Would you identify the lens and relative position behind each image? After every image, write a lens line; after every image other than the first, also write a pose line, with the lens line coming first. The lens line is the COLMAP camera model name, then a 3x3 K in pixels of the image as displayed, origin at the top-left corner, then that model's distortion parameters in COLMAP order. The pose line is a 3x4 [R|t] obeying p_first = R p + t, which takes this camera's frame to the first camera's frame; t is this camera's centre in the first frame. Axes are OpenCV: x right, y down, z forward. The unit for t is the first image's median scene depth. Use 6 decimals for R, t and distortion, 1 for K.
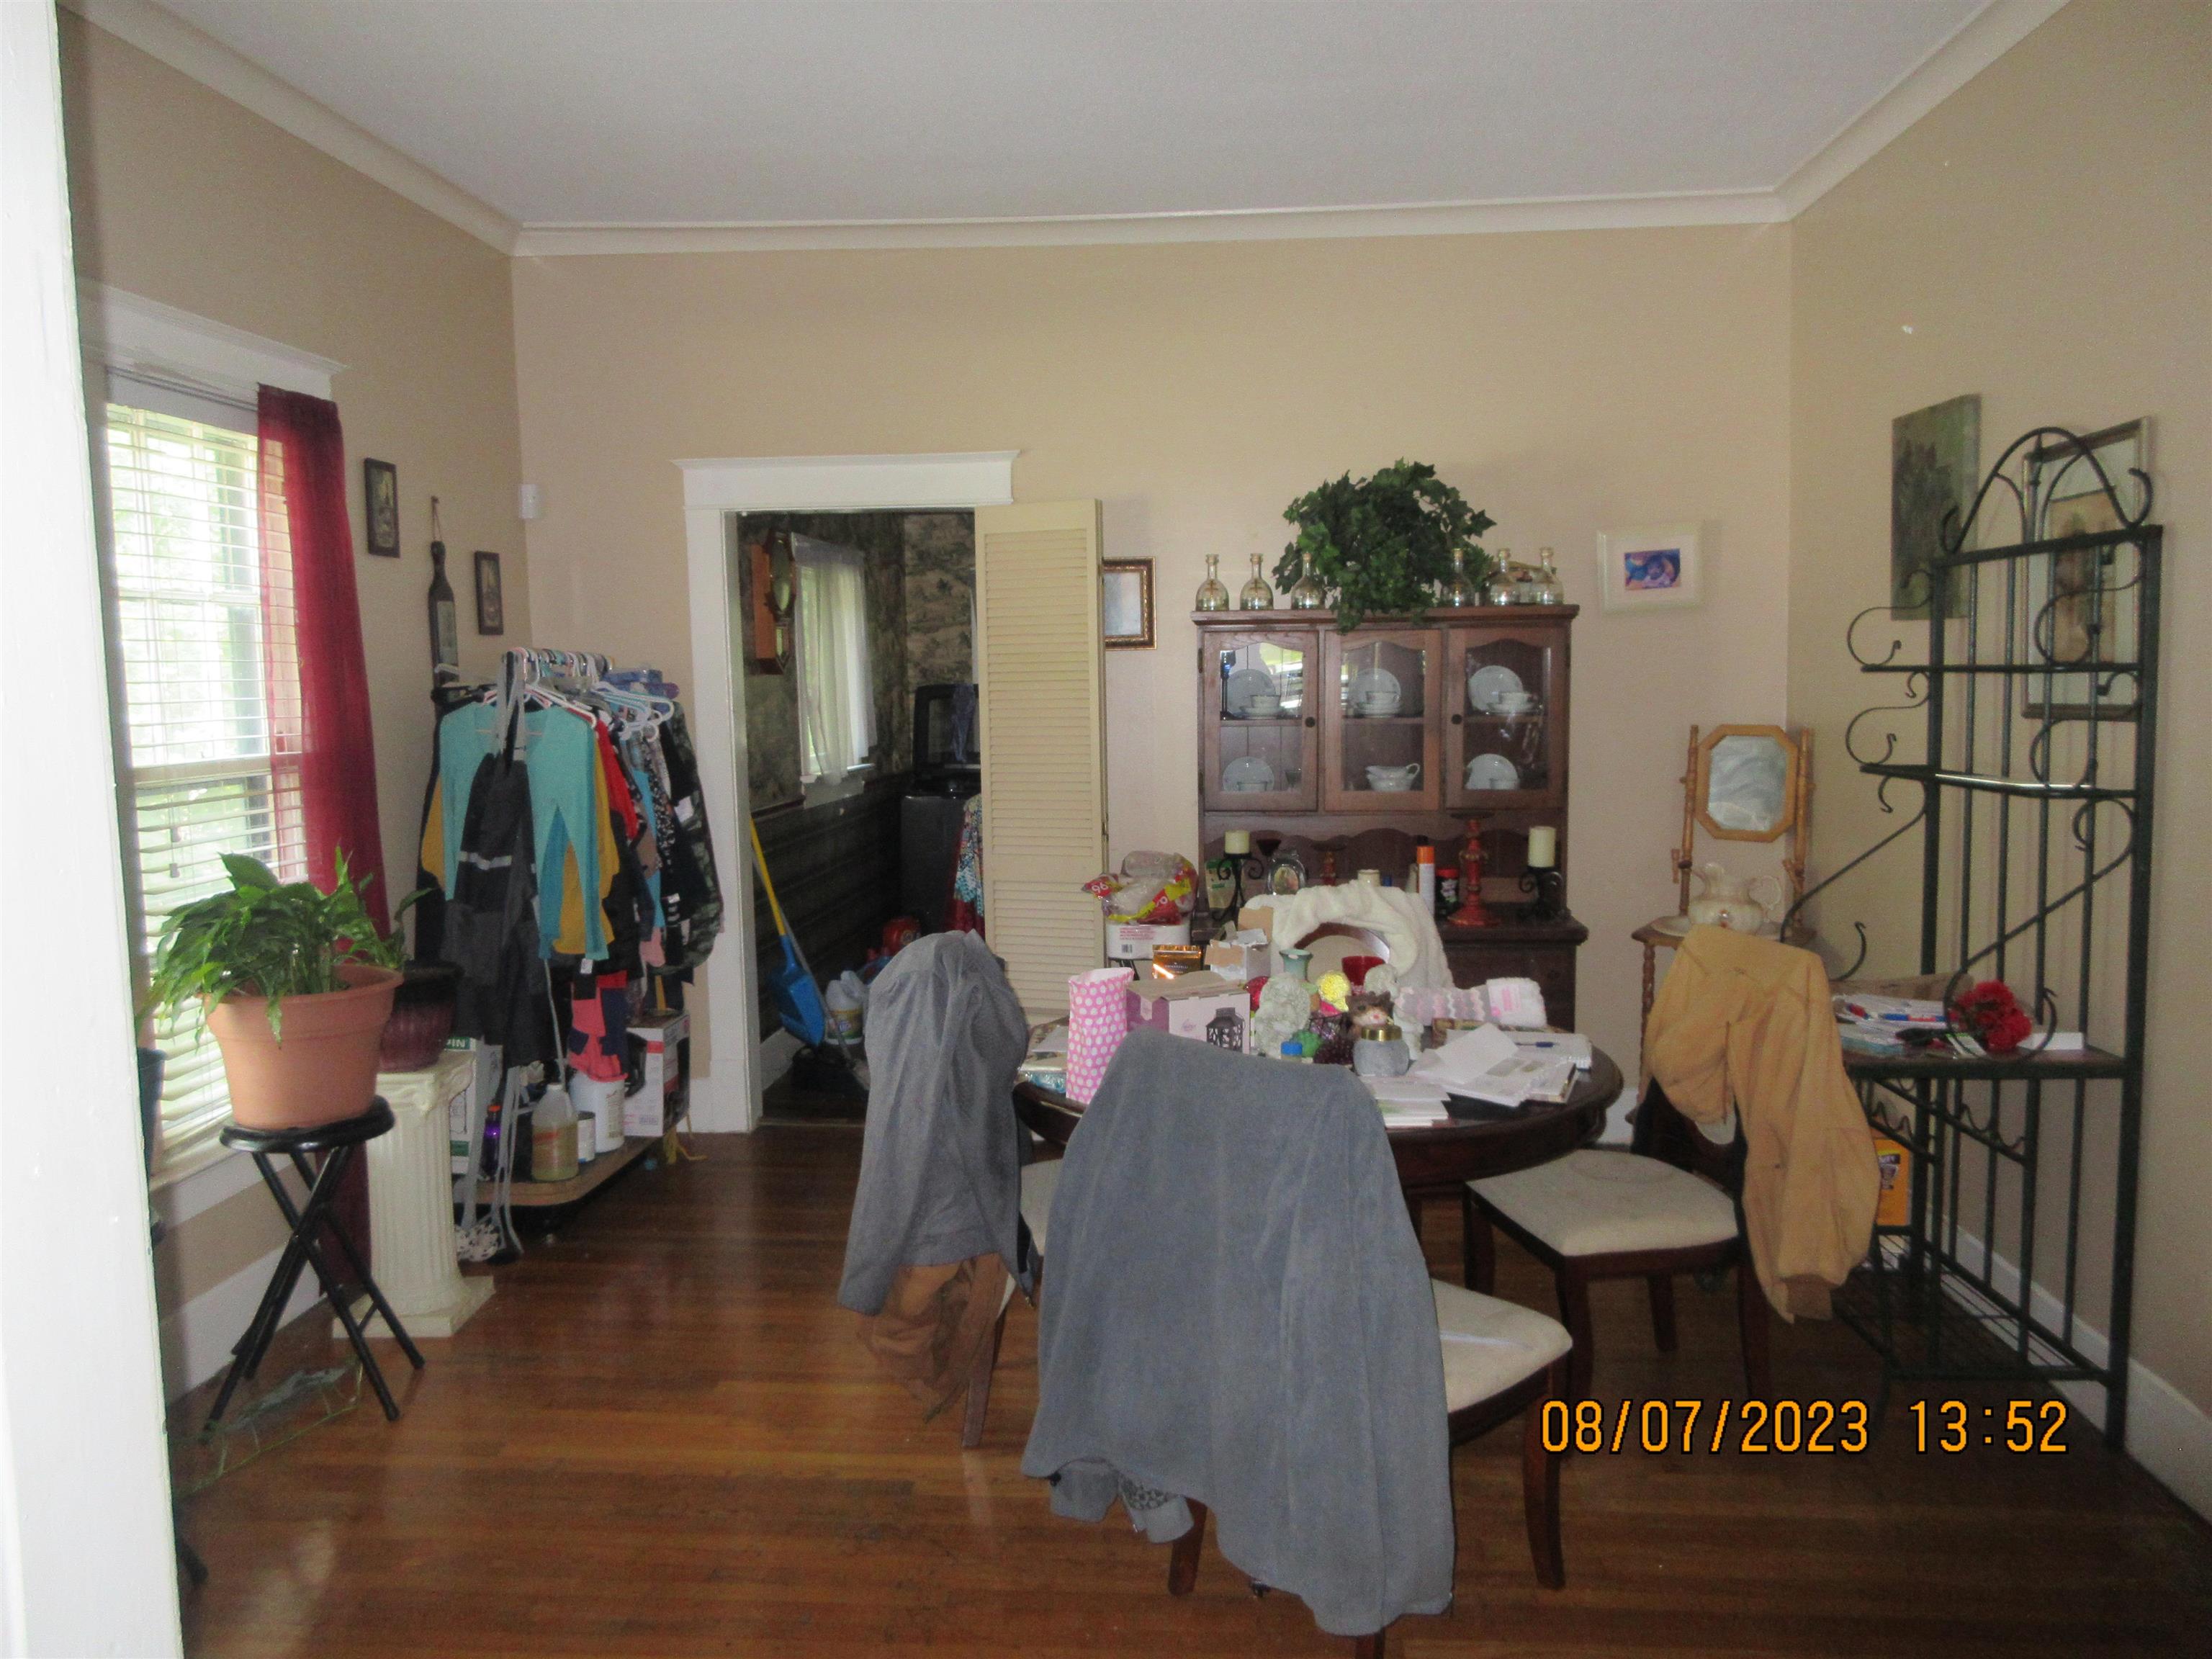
lens RADIAL K [[1657.0, 0, 1106.0], [0, 1657.0, 829.5], [0, 0, 1]] dist [0.001254, 0.000301]
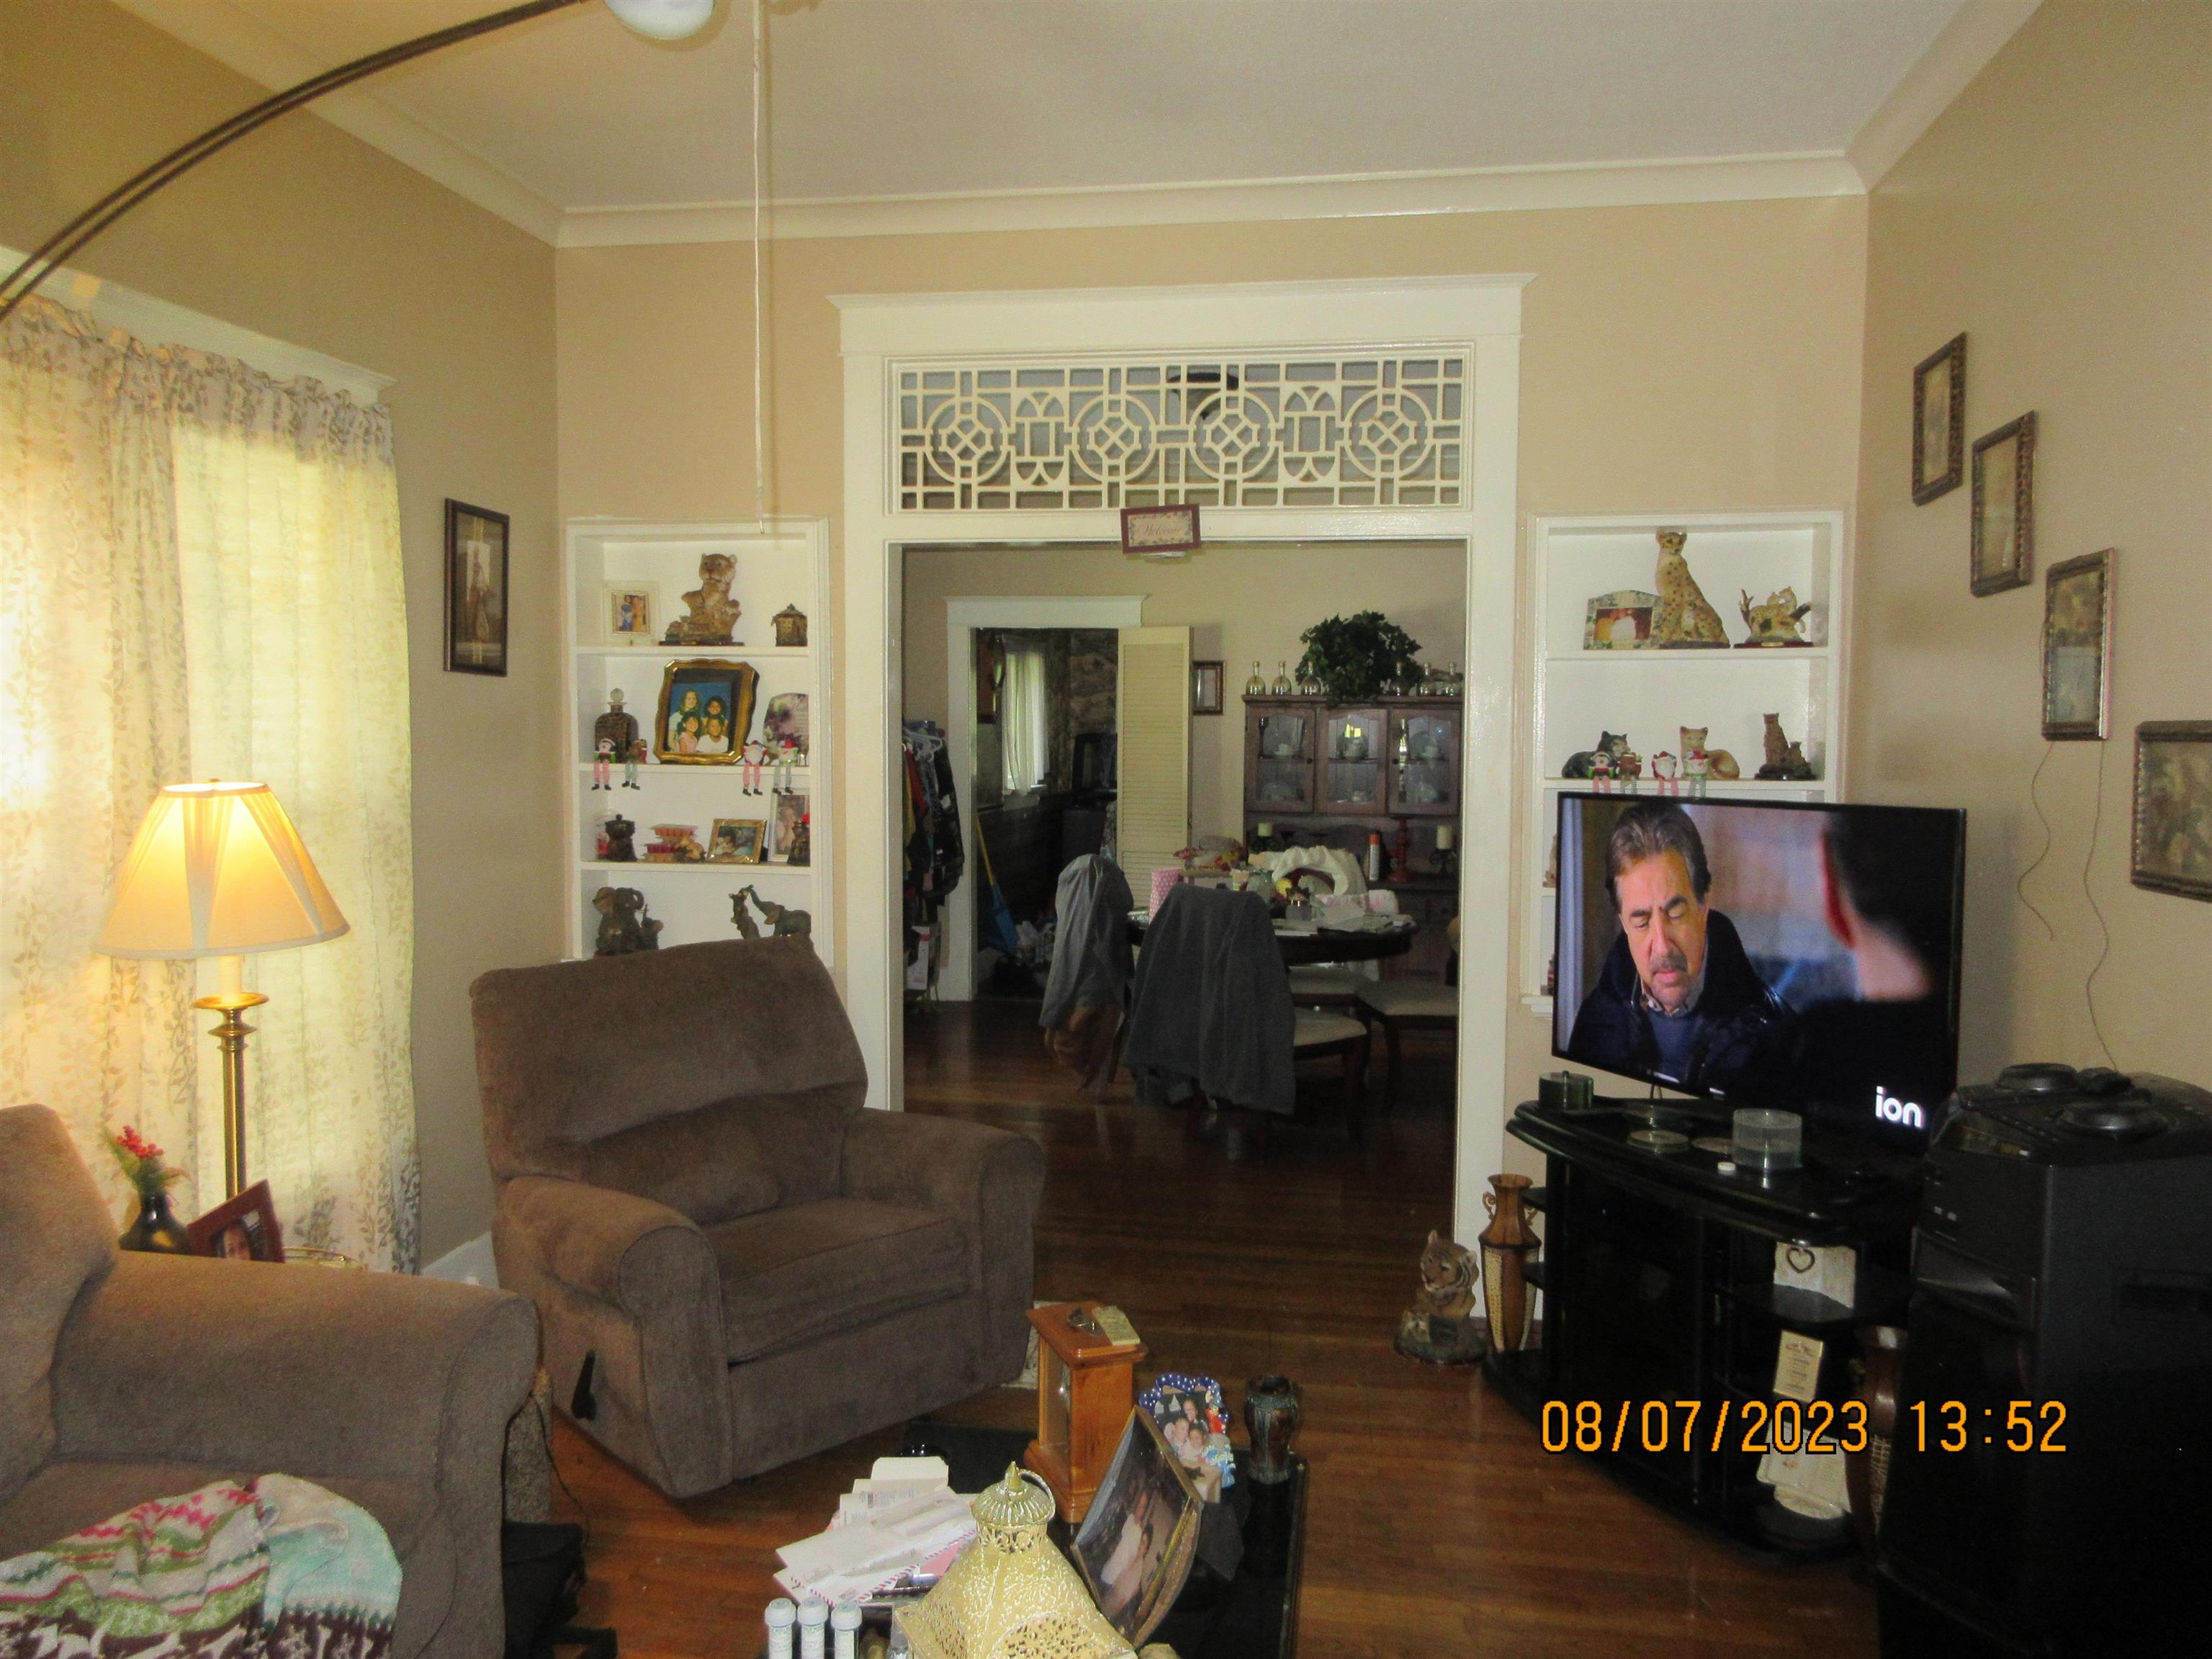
lens RADIAL K [[1657.0, 0, 1106.0], [0, 1657.0, 829.5], [0, 0, 1]] dist [0.001254, 0.000301]
pose [[0.995793, 0.030236, -0.086504, 0.062841], [-0.032829, 0.999048, -0.028719, 0.061053], [0.085554, 0.031438, 0.995837, -0.704897]]
